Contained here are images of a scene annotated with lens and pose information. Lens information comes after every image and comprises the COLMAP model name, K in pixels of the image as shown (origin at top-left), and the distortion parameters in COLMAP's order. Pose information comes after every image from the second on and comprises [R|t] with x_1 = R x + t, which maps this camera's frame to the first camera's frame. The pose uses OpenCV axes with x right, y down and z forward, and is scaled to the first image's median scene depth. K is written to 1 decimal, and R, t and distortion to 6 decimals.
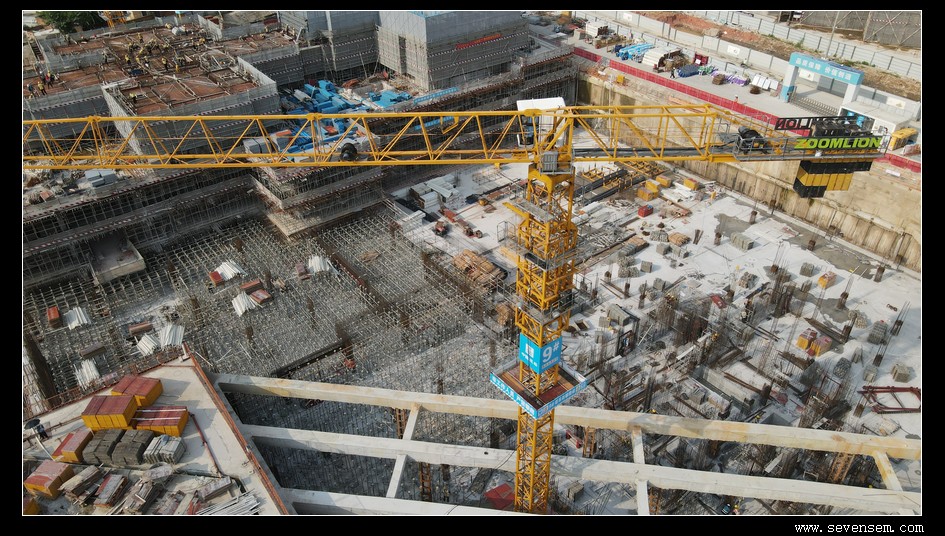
lens RADIAL K [[657.1, 0, 472.5], [0, 657.1, 268.0], [0, 0, 1]] dist [-0.010106, 0.028263]
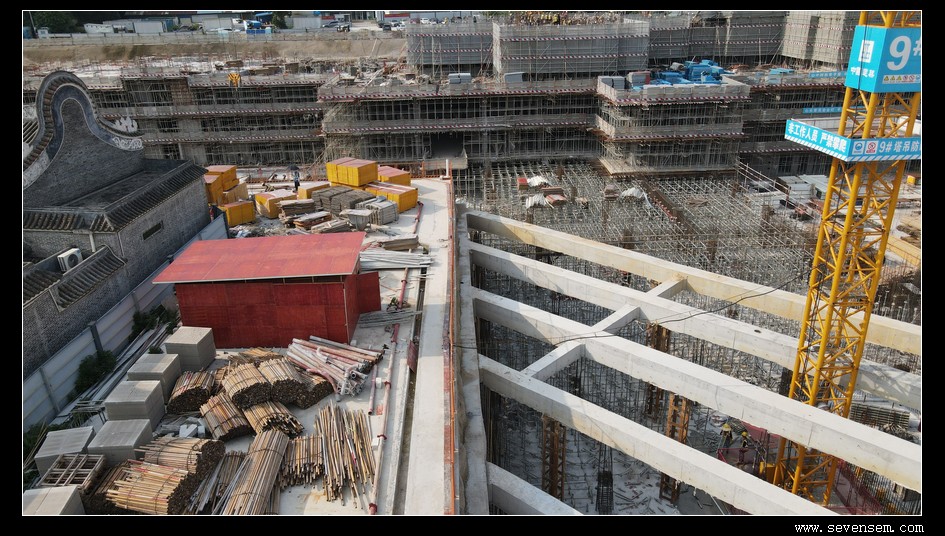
lens RADIAL K [[664.5, 0, 466.7], [0, 664.5, 261.3], [0, 0, 1]] dist [0.000535, 0.001544]
pose [[0.809616, 0.216311, -0.545647, 0.064376], [-0.329212, 0.936976, -0.117029, 0.194535], [0.485944, 0.274382, 0.829803, 0.158058]]
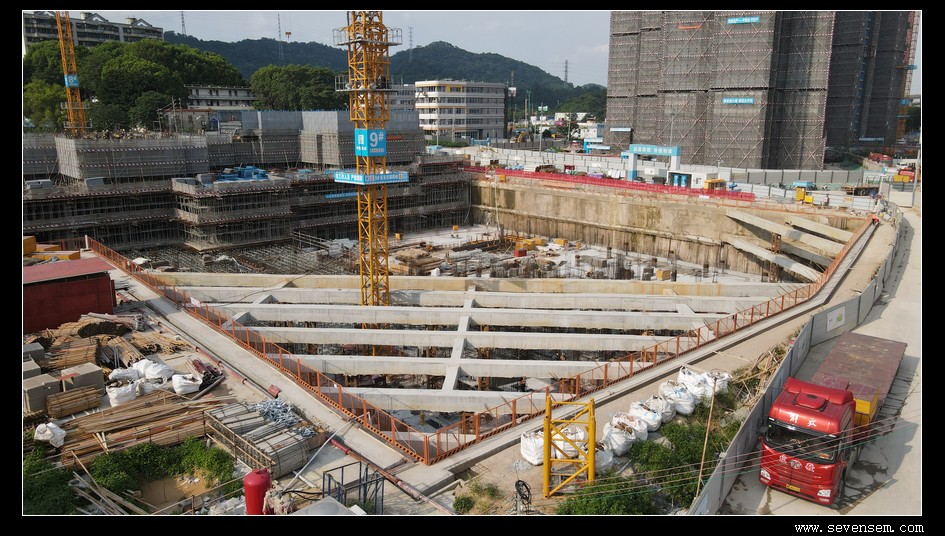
lens RADIAL K [[657.1, 0, 472.5], [0, 657.1, 268.0], [0, 0, 1]] dist [-0.010106, 0.028263]
pose [[0.997047, 0.001688, 0.076770, 0.083548], [0.027458, 0.925821, -0.376965, 0.349580], [-0.071711, 0.377960, 0.923041, -0.055350]]
